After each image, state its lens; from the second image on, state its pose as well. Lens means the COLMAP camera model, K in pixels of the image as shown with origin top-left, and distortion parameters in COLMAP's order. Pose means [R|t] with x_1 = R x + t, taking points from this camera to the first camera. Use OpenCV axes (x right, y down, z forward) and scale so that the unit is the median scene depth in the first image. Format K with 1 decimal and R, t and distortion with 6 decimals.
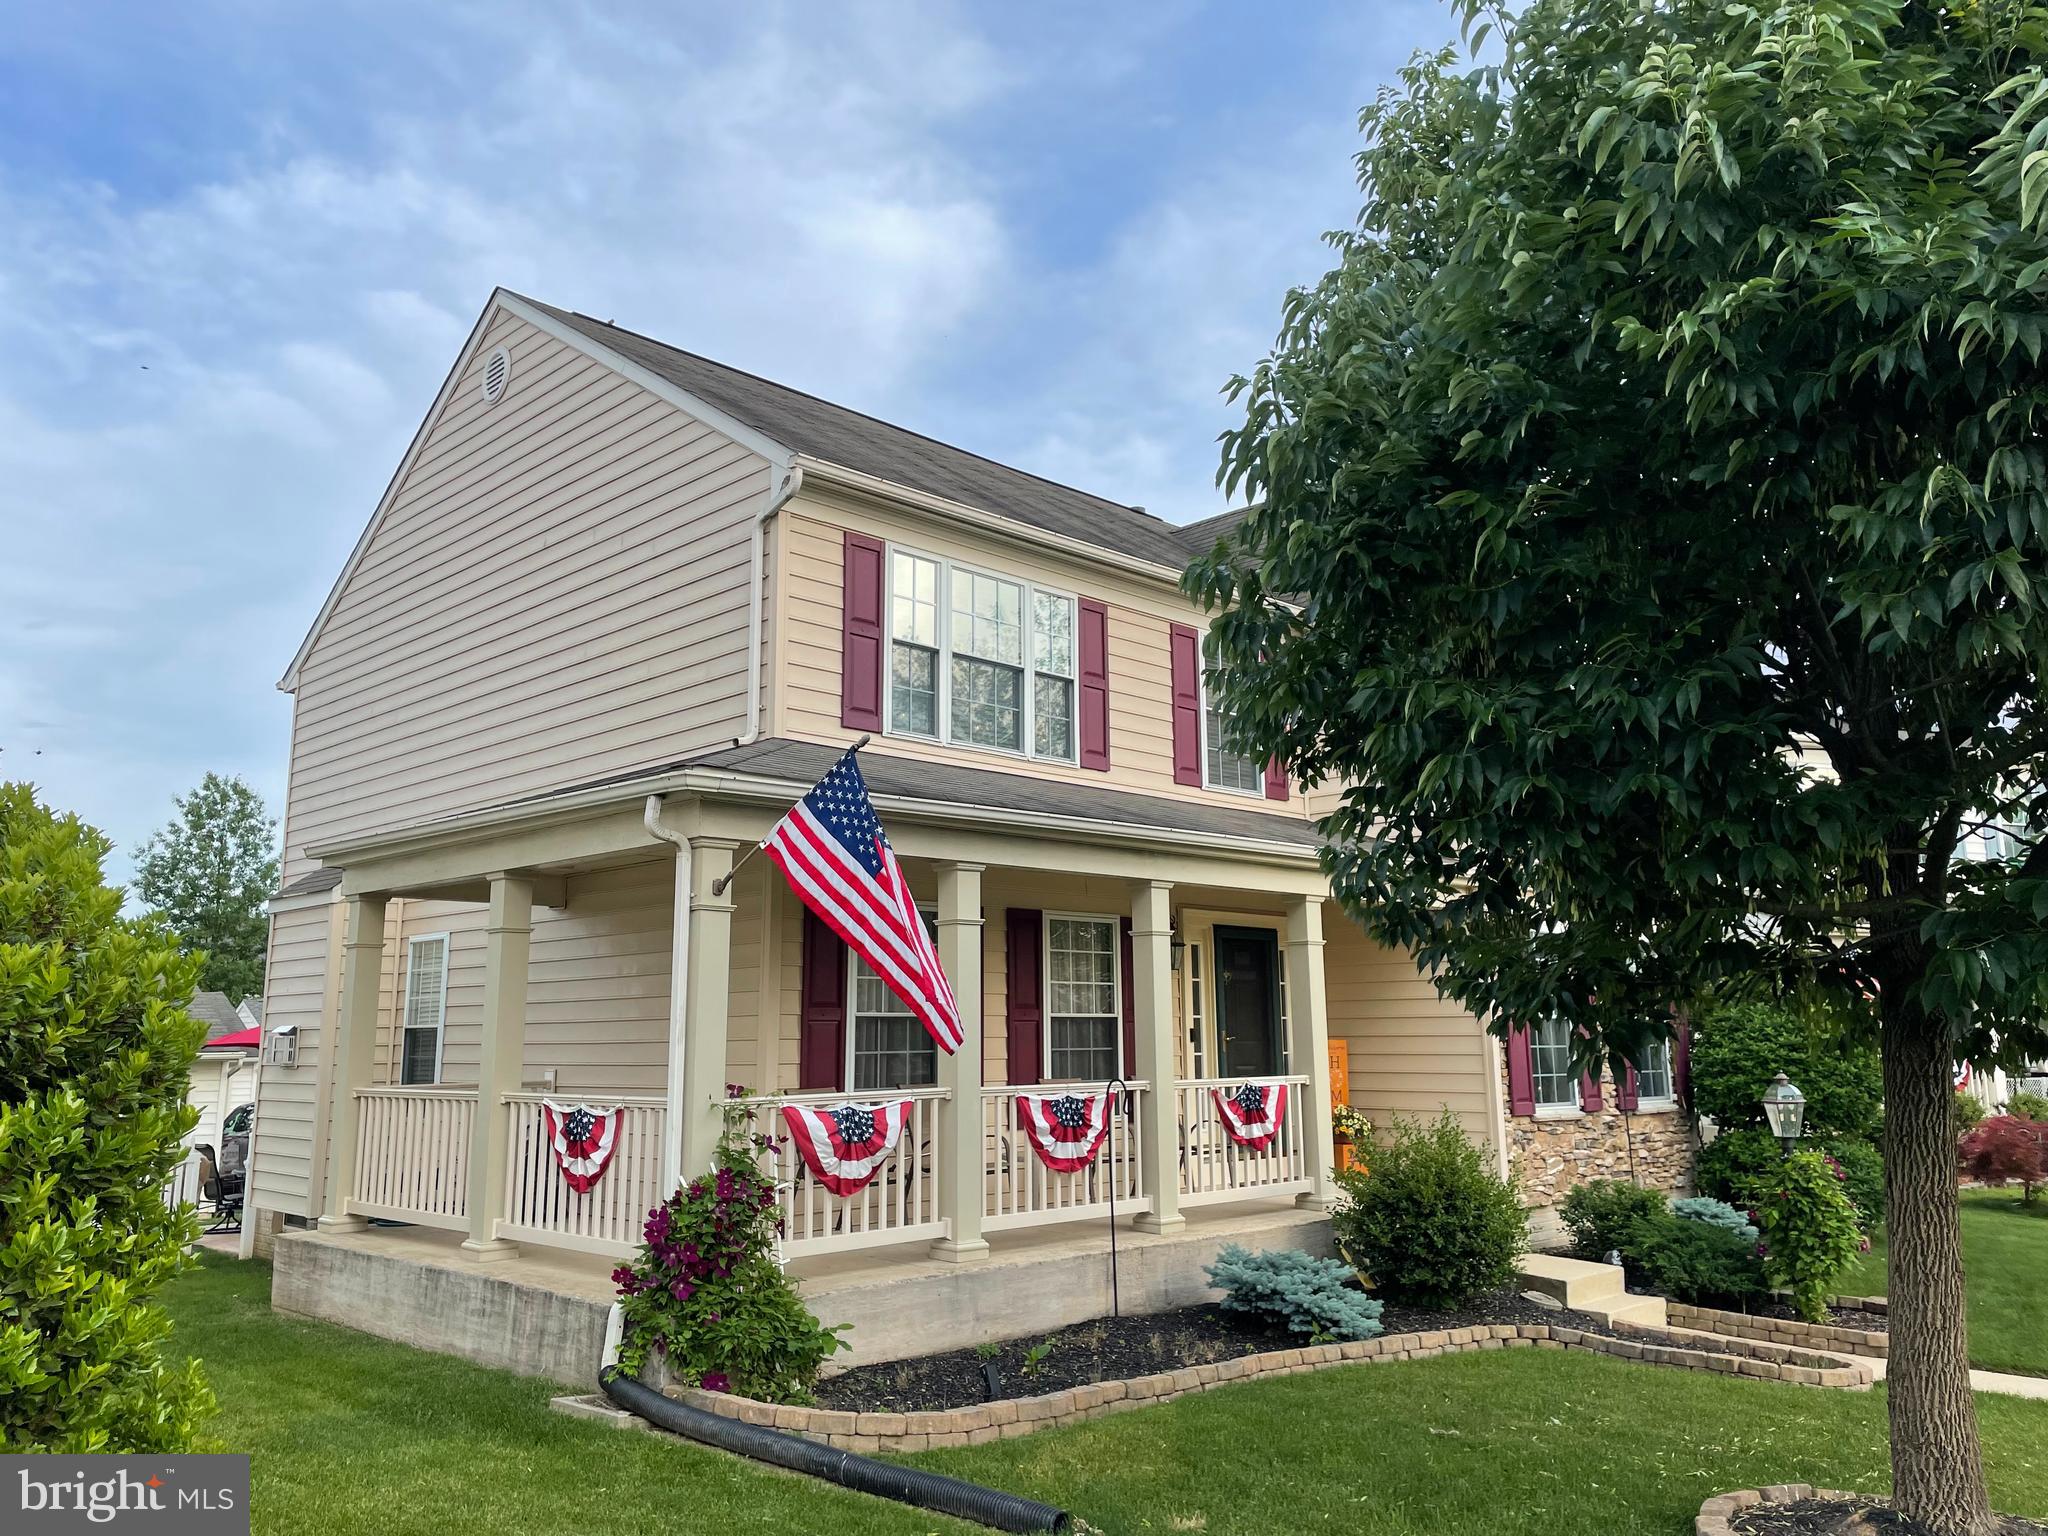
lens RADIAL K [[1554.8, 0, 1027.1], [0, 1554.8, 766.2], [0, 0, 1]] dist [0.046528, -0.013732]
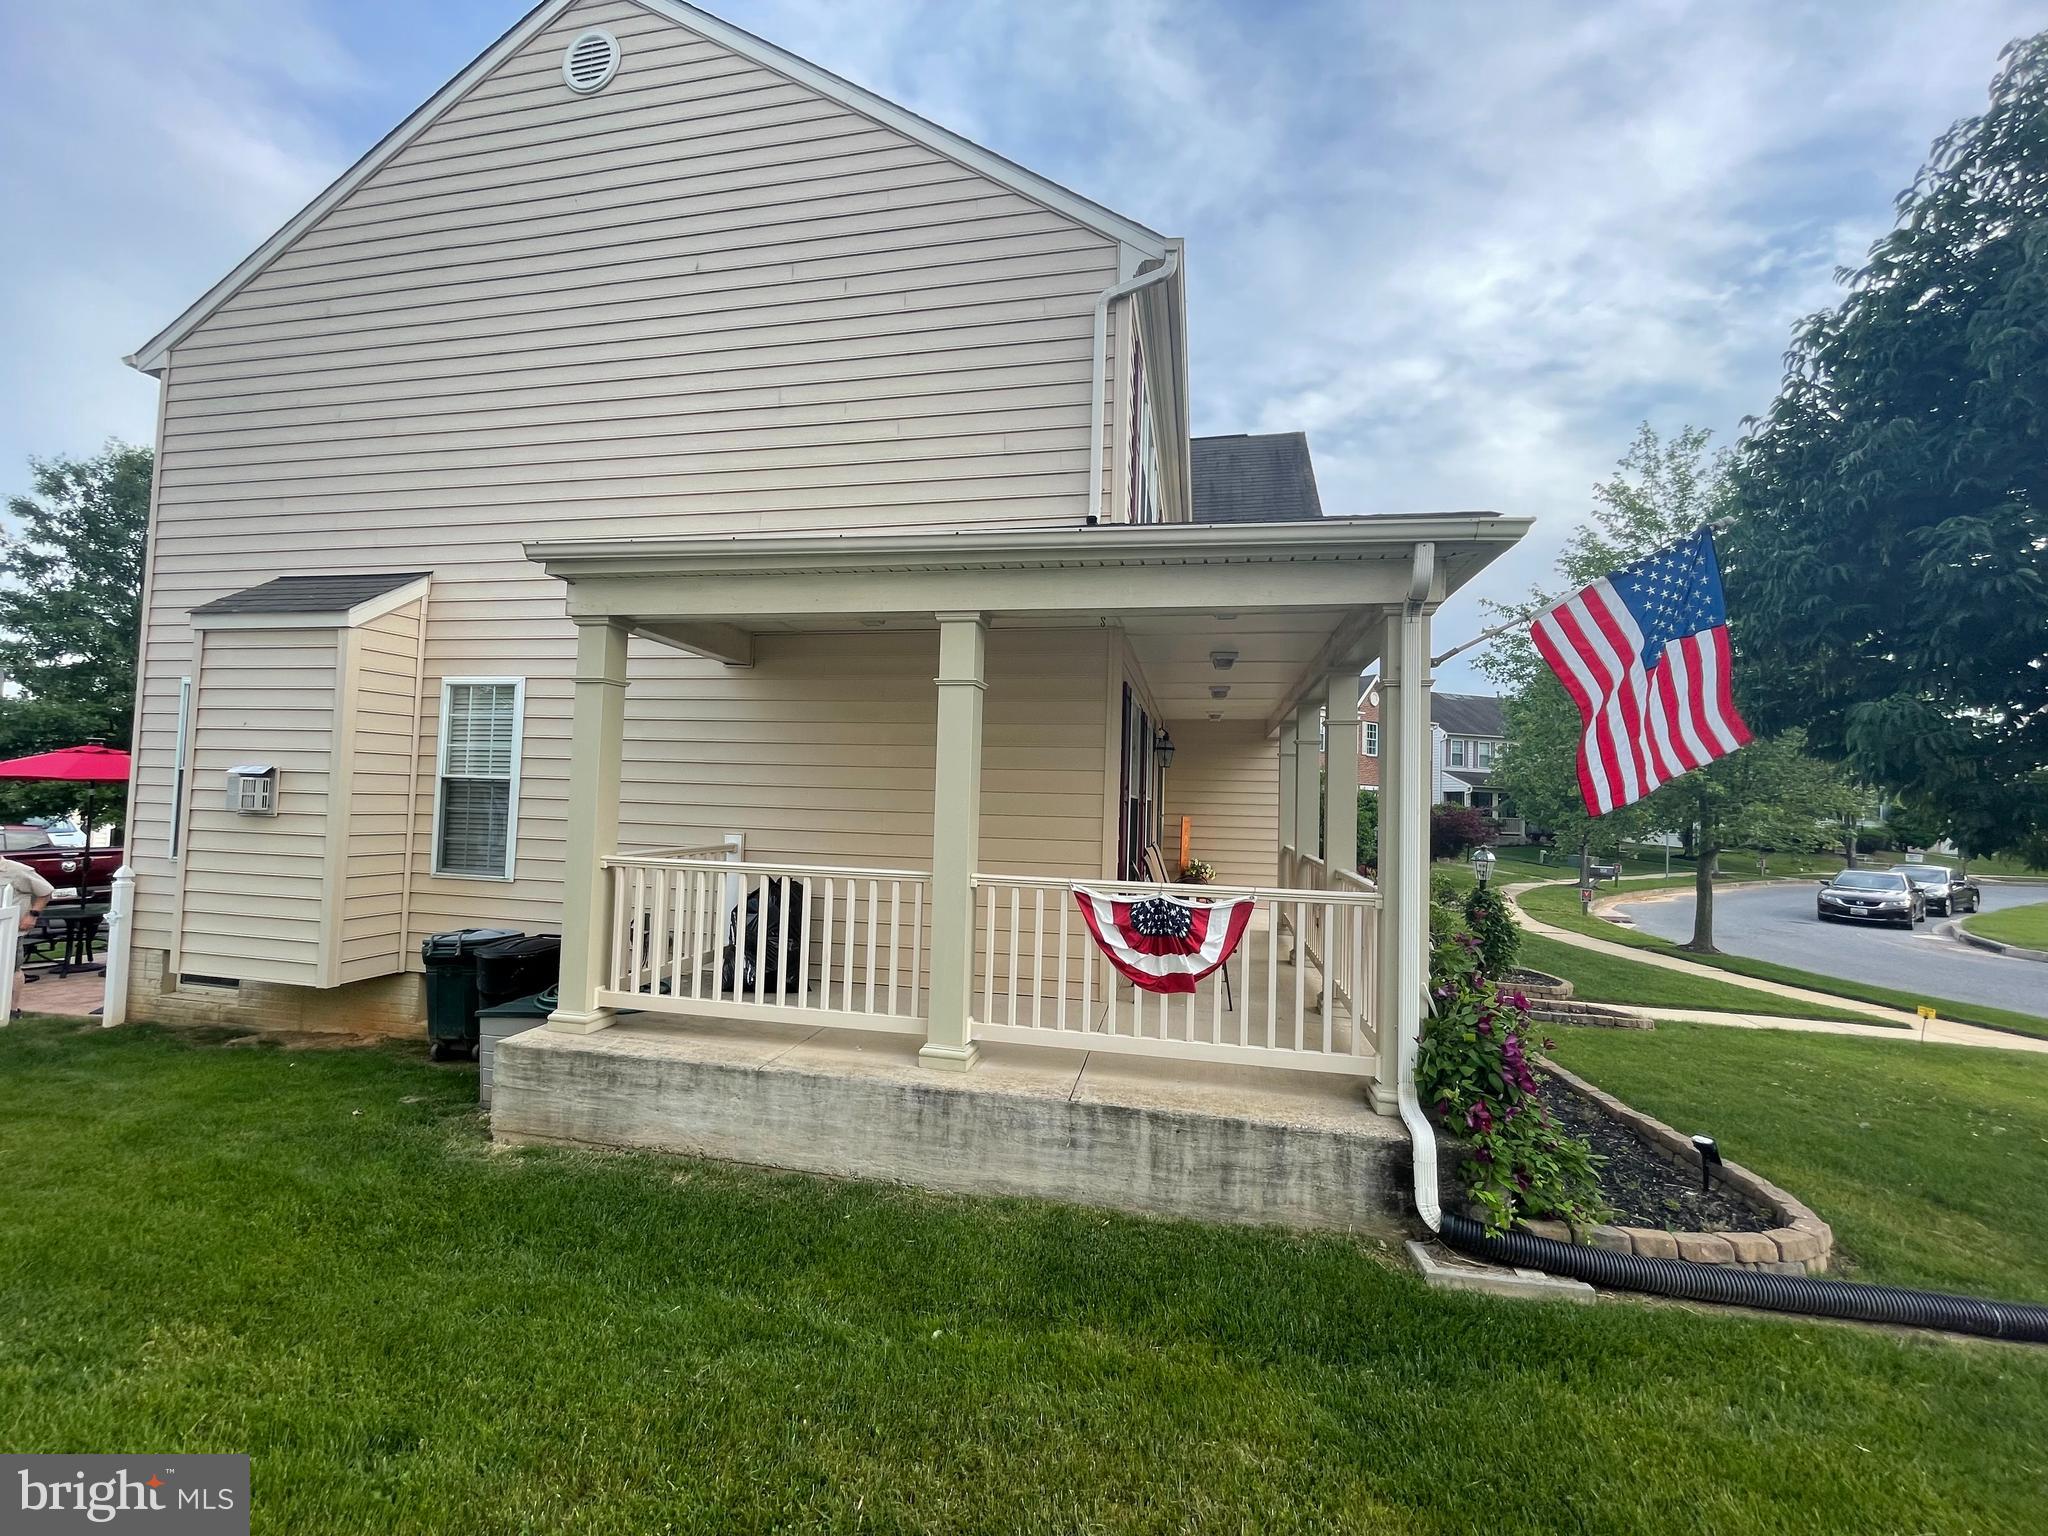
lens RADIAL K [[842.2, 0, 1023.0], [0, 842.2, 770.9], [0, 0, 1]] dist [-0.004970, -0.000312]
pose [[0.834683, 0.052973, 0.548177, -0.541602], [-0.129912, 0.986212, 0.102508, 0.099003], [-0.535189, -0.156776, 0.830057, 0.592389]]
